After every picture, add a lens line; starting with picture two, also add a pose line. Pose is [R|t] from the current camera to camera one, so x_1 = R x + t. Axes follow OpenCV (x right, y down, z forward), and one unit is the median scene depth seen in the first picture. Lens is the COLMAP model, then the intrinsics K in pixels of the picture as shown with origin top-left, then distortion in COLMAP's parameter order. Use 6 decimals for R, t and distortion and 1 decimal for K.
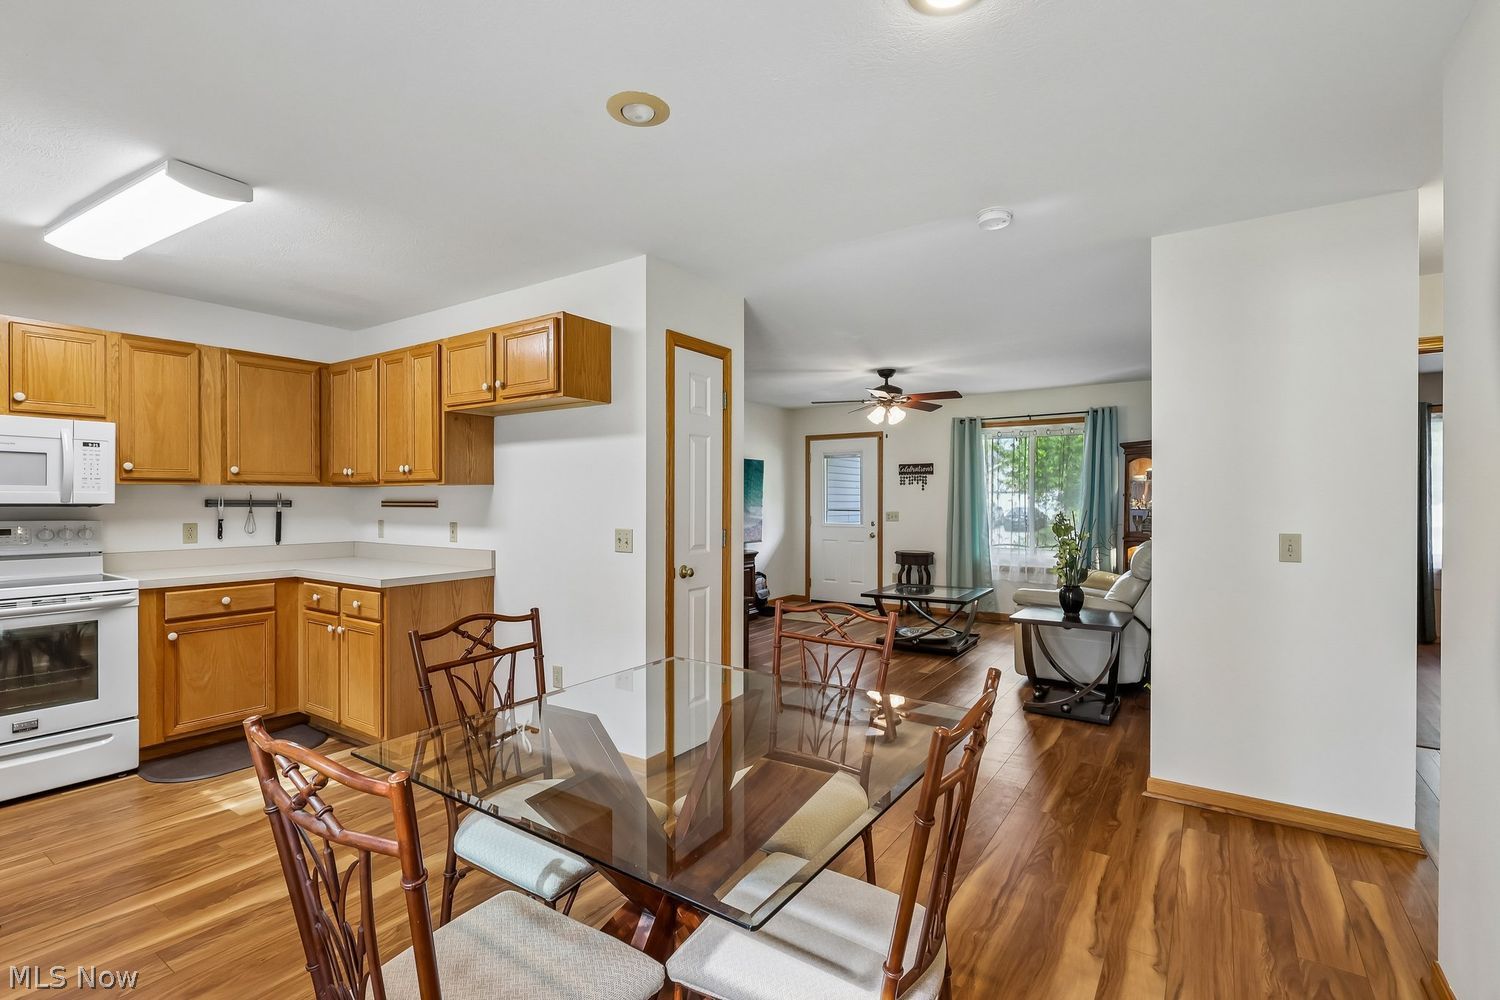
lens RADIAL K [[694.0, 0, 743.1], [0, 694.0, 500.7], [0, 0, 1]] dist [-0.000271, -0.000877]
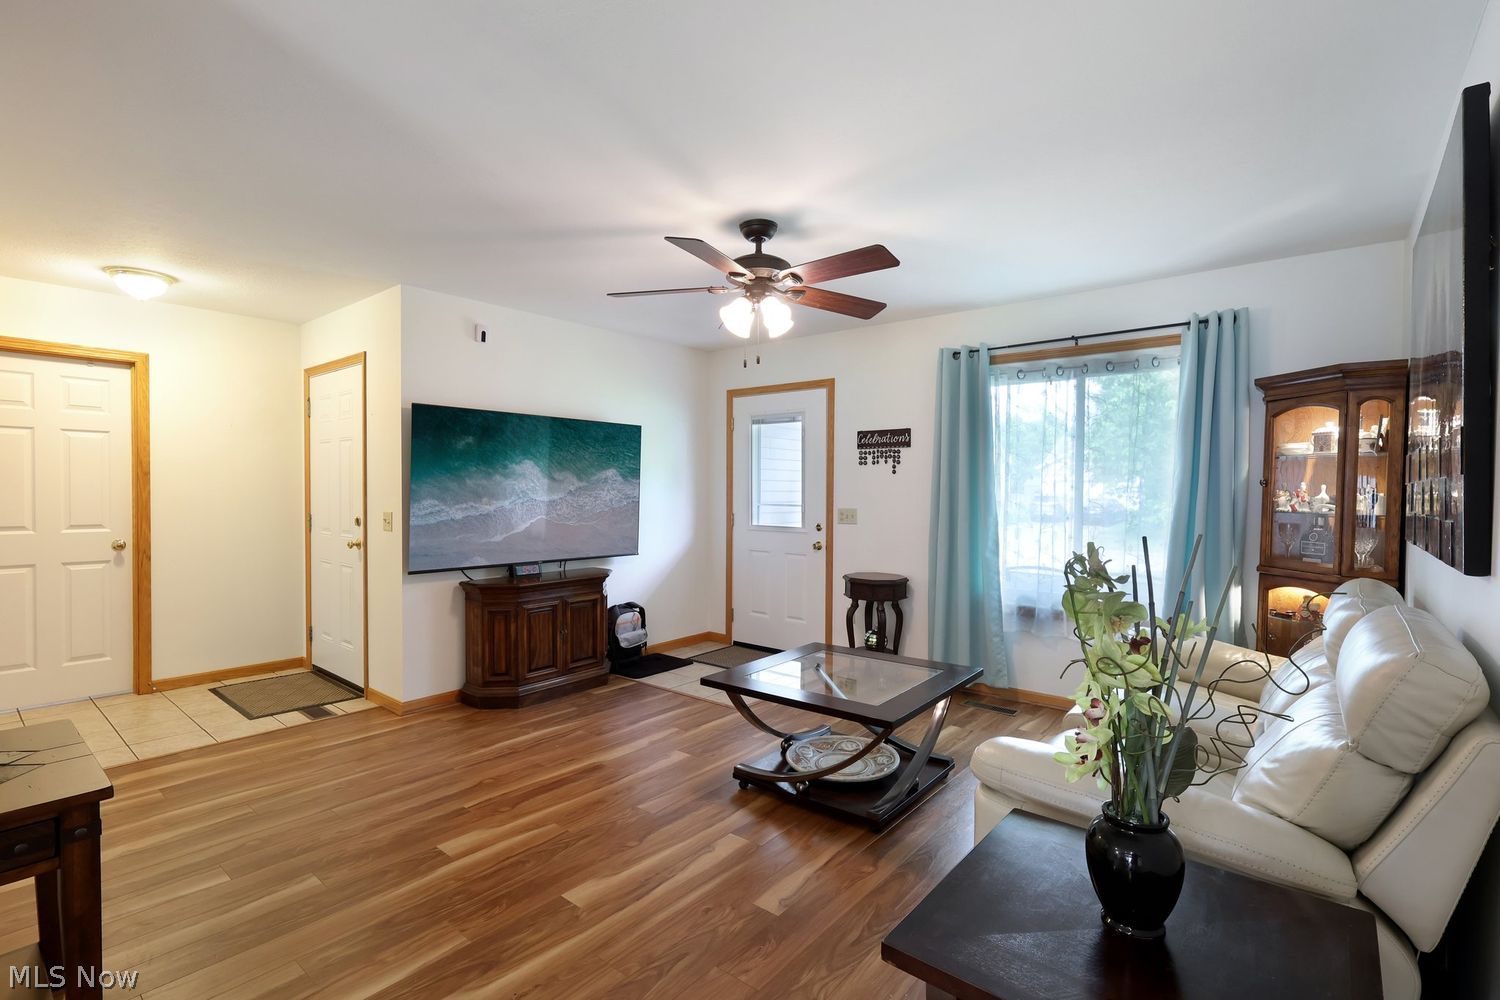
lens RADIAL K [[694.0, 0, 752.7], [0, 694.0, 493.4], [0, 0, 1]] dist [-0.000271, -0.000877]
pose [[0.996187, 0.007487, -0.086922, 0.247504], [-0.006918, 0.999953, 0.006845, -0.001818], [0.086969, -0.006218, 0.996192, 0.513192]]
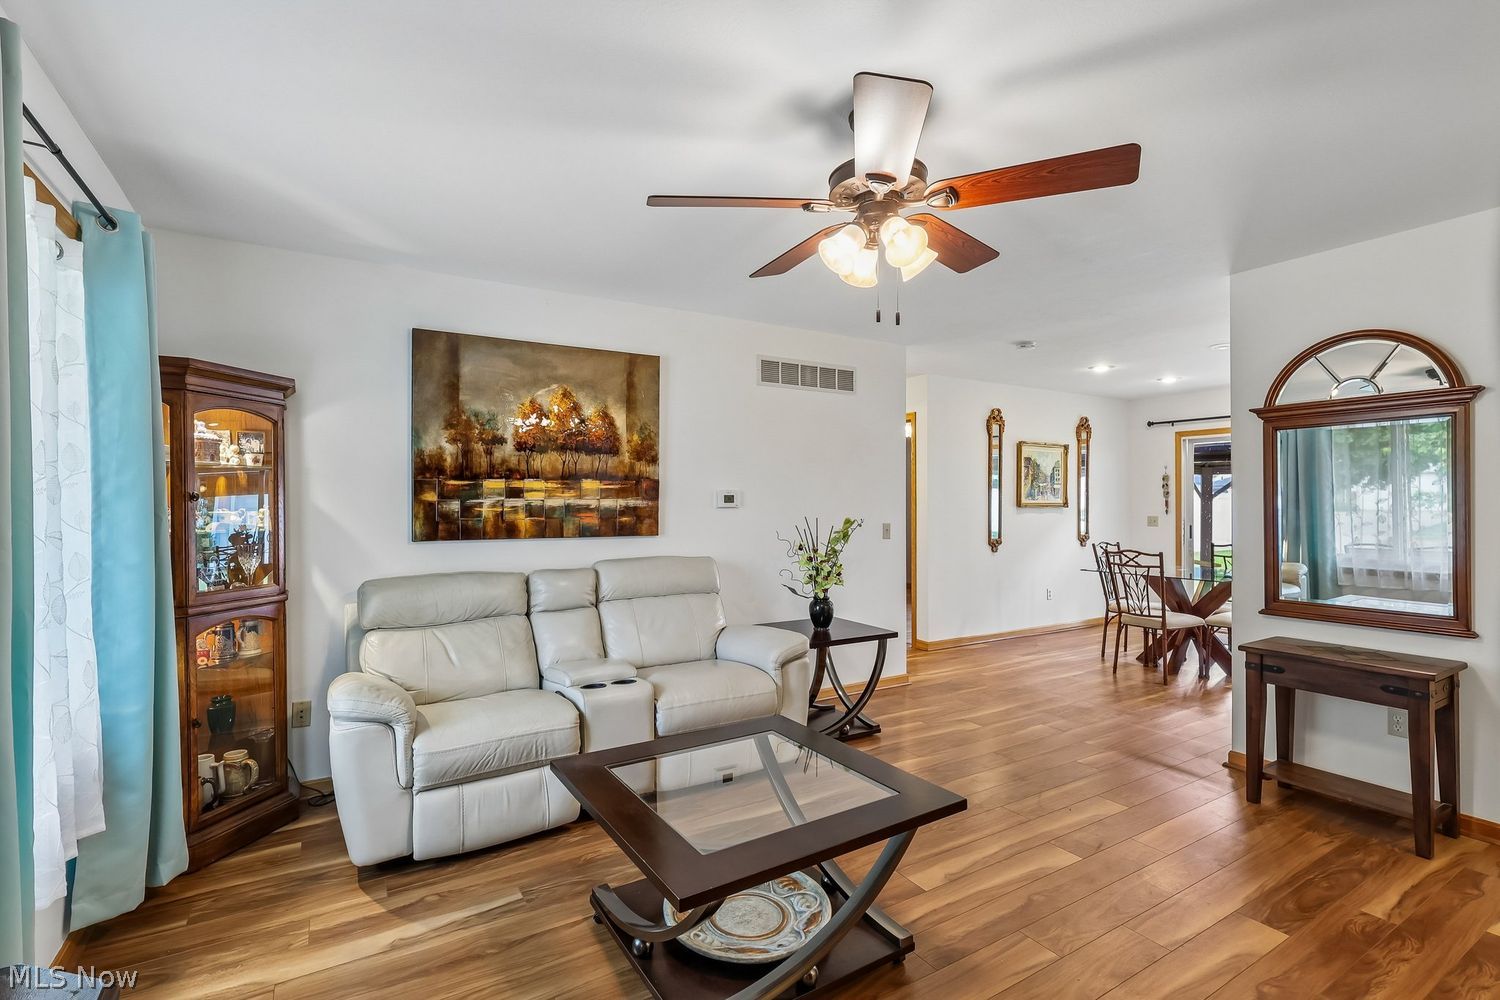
lens RADIAL K [[694.0, 0, 757.9], [0, 694.0, 495.4], [0, 0, 1]] dist [-0.000271, -0.000877]
pose [[-0.918752, 0.004431, 0.394811, 0.130964], [0.002366, 0.999981, -0.005716, -0.005966], [-0.394829, -0.004318, -0.918744, 1.331448]]
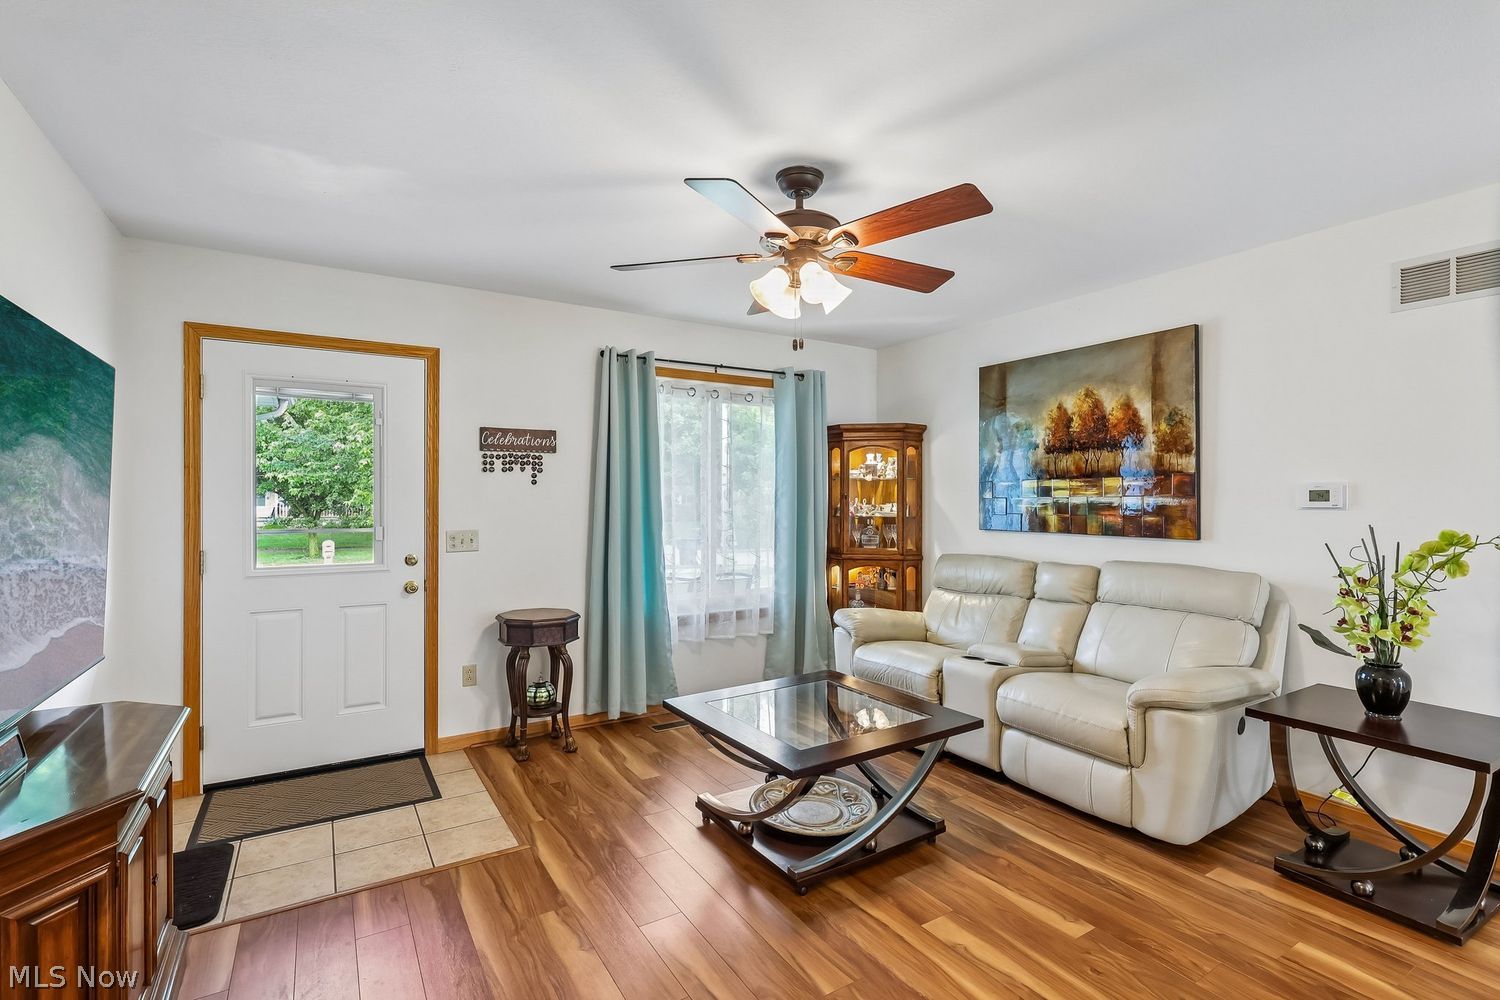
lens RADIAL K [[694.0, 0, 727.3], [0, 694.0, 493.2], [0, 0, 1]] dist [-0.000271, -0.000877]
pose [[0.411024, 0.007951, 0.911590, -0.166502], [0.003160, 0.999944, -0.010146, -0.004712], [-0.911619, 0.007051, 0.410975, 0.881978]]
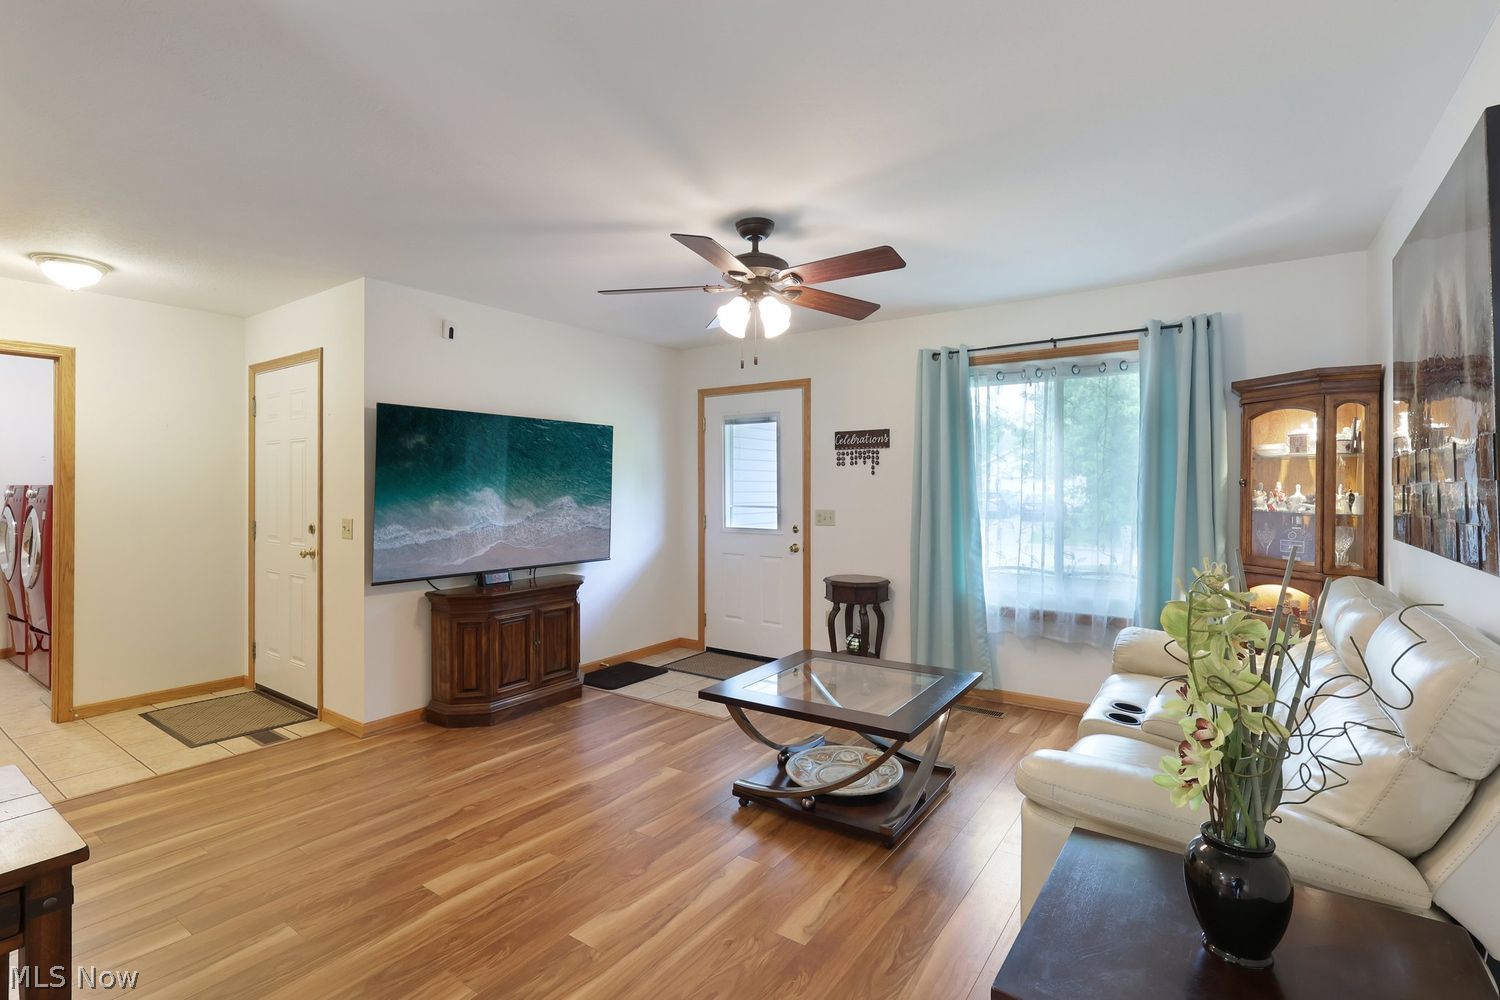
lens RADIAL K [[694.0, 0, 748.9], [0, 694.0, 478.3], [0, 0, 1]] dist [-0.000271, -0.000877]
pose [[0.999926, 0.000485, -0.012115, 0.208757], [-0.000645, 0.999913, -0.013161, -0.005443], [0.012107, 0.013168, 0.999840, 0.526296]]
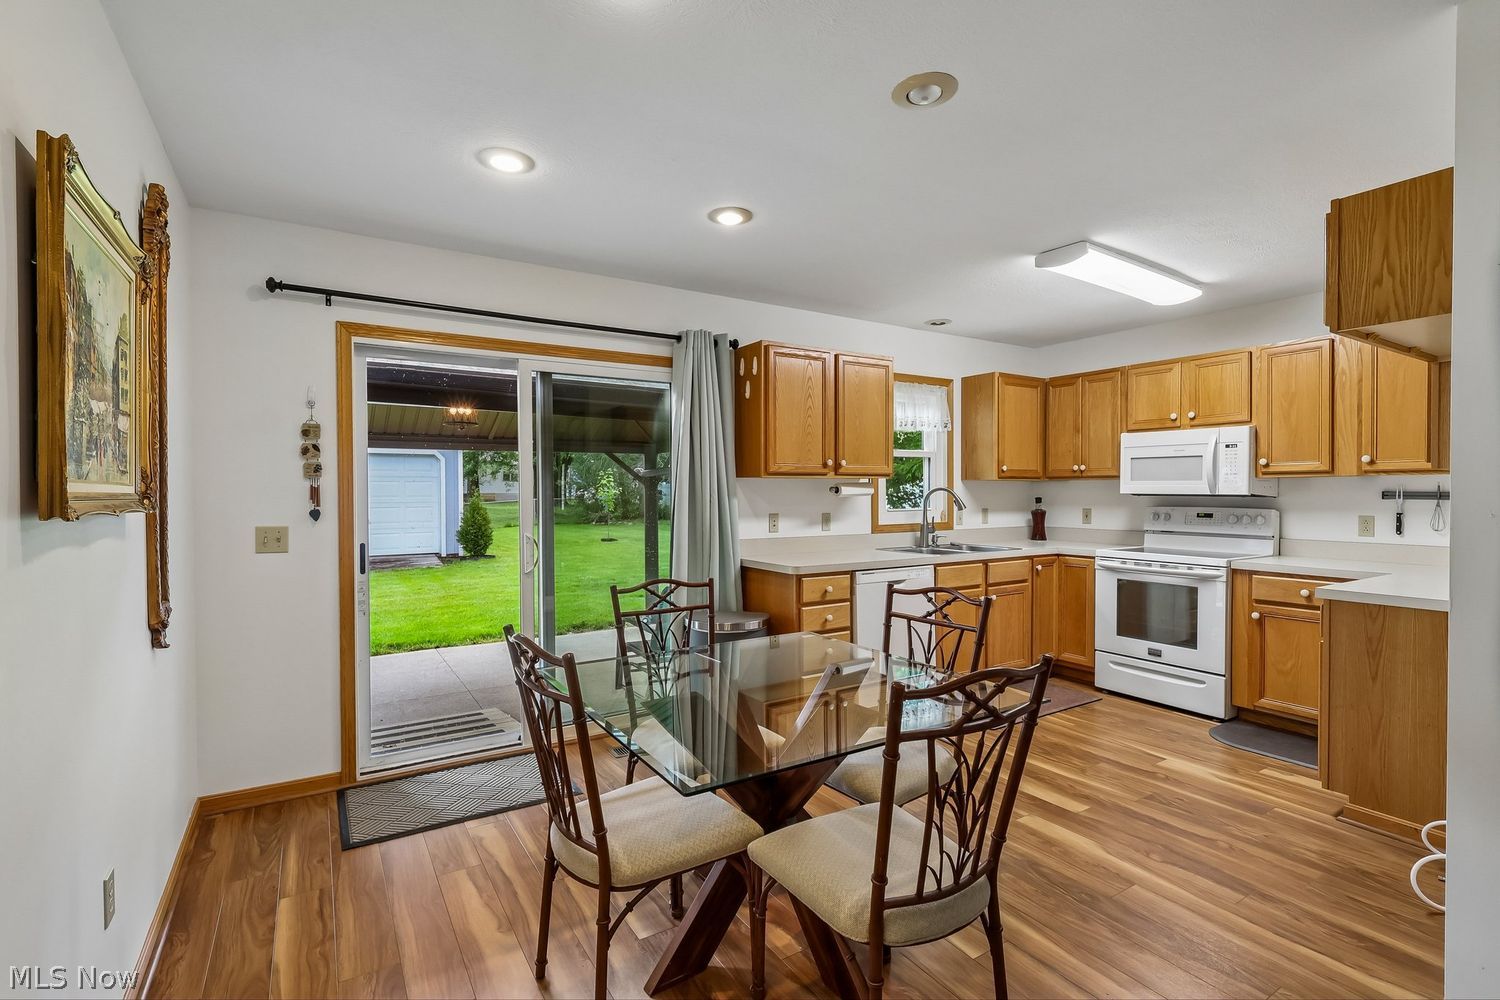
lens RADIAL K [[694.0, 0, 746.9], [0, 694.0, 500.2], [0, 0, 1]] dist [-0.000271, -0.000877]
pose [[-0.391688, 0.013271, -0.920002, 0.287213], [-0.002686, 0.999875, 0.015567, -0.001293], [0.920094, 0.008568, -0.391604, 0.392120]]
